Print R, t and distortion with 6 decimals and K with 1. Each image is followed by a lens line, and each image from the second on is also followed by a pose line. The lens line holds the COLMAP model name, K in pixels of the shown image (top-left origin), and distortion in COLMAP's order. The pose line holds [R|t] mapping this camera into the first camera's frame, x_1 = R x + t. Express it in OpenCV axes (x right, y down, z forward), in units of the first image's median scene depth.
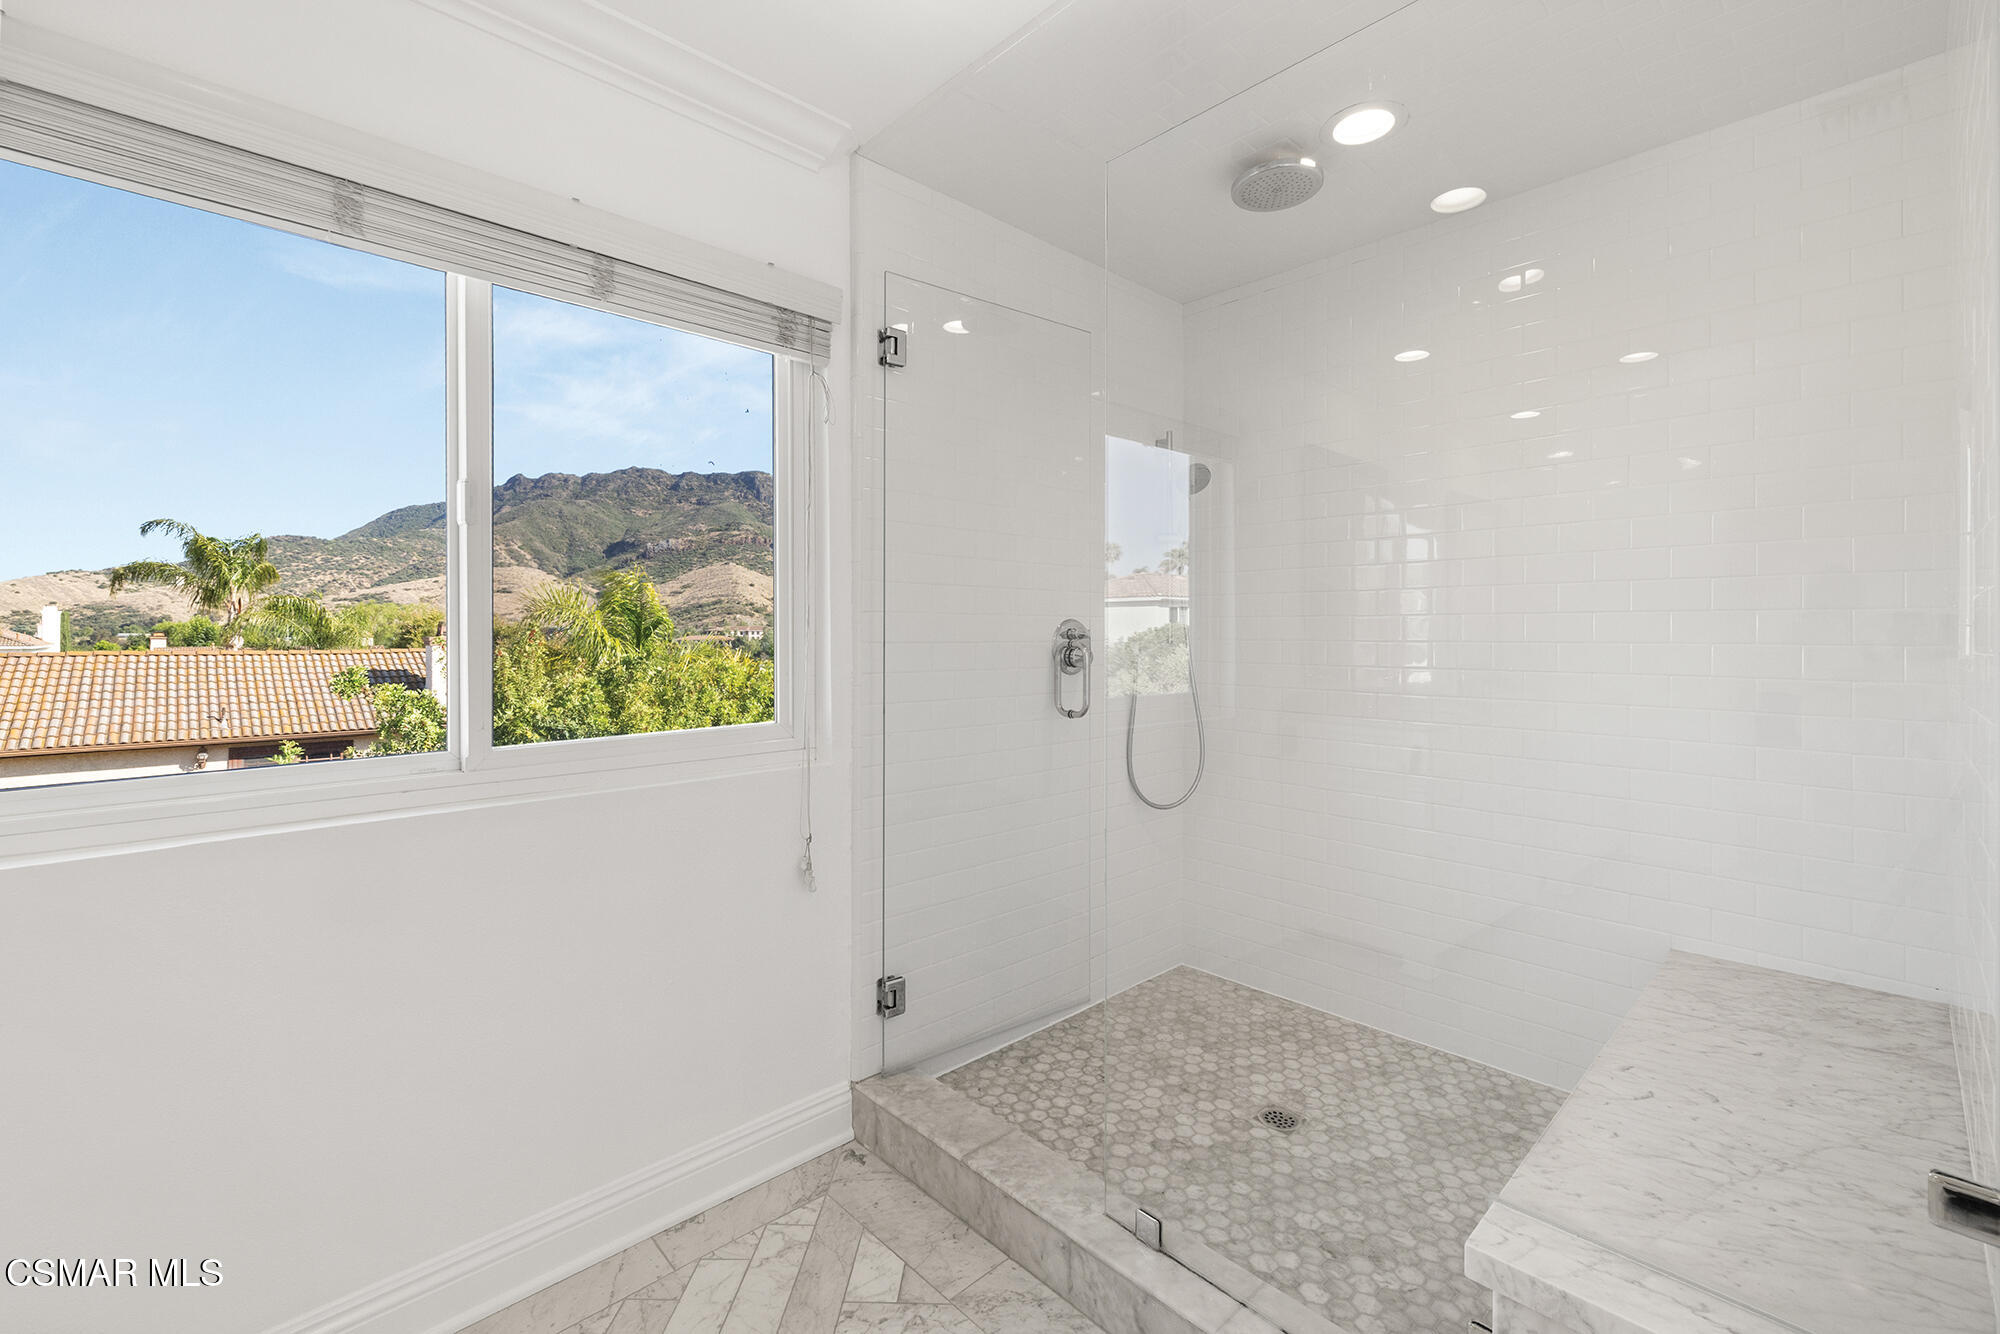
lens RADIAL K [[846.9, 0, 983.0], [0, 846.9, 630.3], [0, 0, 1]] dist [0.001882, 0.000603]
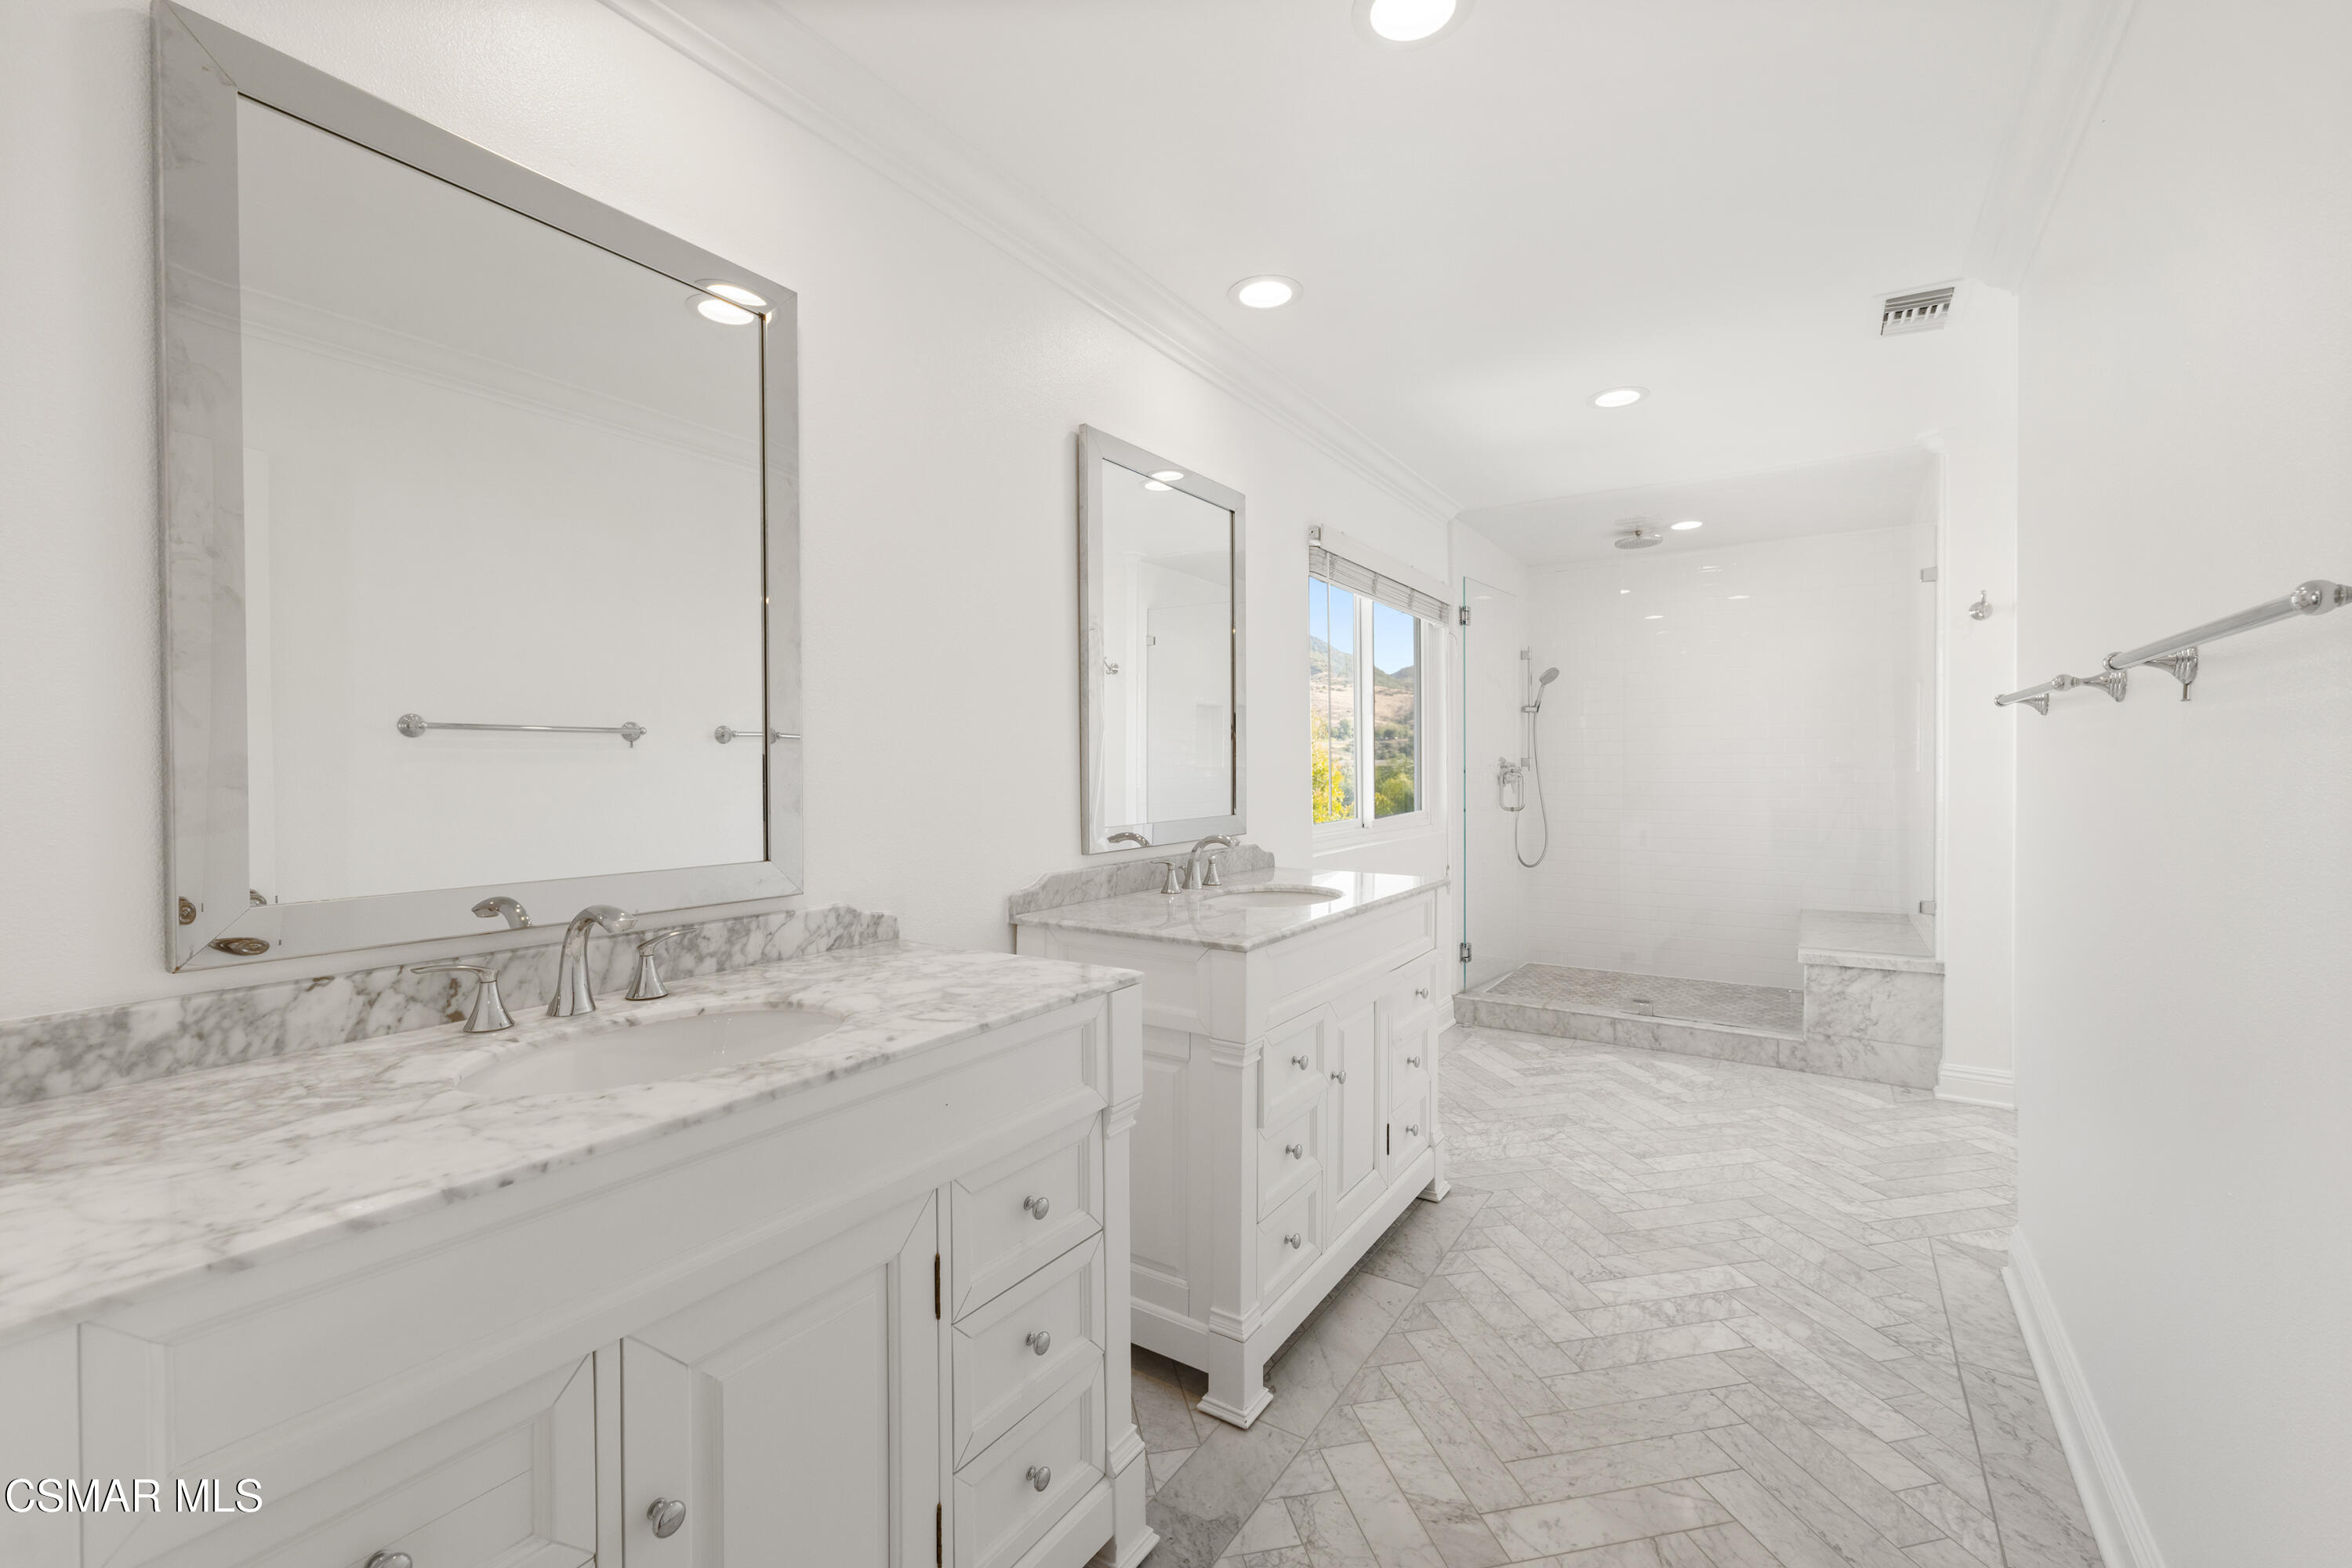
lens RADIAL K [[996.0, 0, 1177.7], [0, 996.0, 773.0], [0, 0, 1]] dist [0.001882, 0.000603]
pose [[0.968904, -0.003395, 0.247415, -1.557963], [0.000868, 0.999946, 0.010321, -0.000674], [-0.247437, -0.009786, 0.968855, -1.230049]]
